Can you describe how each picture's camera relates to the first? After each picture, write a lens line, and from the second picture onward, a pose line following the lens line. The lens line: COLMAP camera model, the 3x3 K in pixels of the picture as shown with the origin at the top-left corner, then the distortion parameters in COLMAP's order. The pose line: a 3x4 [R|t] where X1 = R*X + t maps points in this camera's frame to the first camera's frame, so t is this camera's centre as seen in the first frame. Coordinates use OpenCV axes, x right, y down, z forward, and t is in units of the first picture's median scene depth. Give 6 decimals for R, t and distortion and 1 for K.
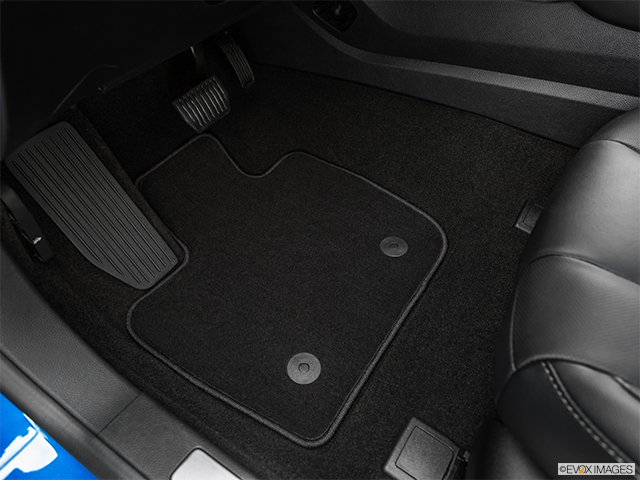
lens RADIAL K [[471.0, 0, 320.0], [0, 471.0, 240.0], [0, 0, 1]] dist [-0.002287, -0.001638]
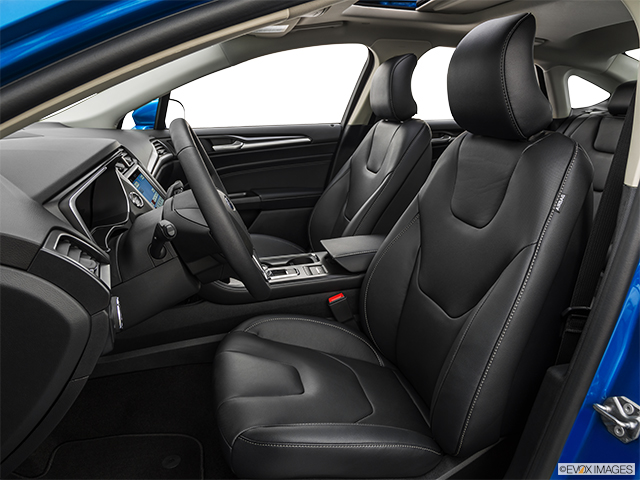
lens RADIAL K [[471.0, 0, 320.0], [0, 471.0, 240.0], [0, 0, 1]] dist [-0.002287, -0.001638]
pose [[0.805142, -0.207009, 0.555782, -0.207741], [0.465657, 0.801006, -0.376235, 0.344730], [-0.367301, 0.561727, 0.741319, -0.995577]]
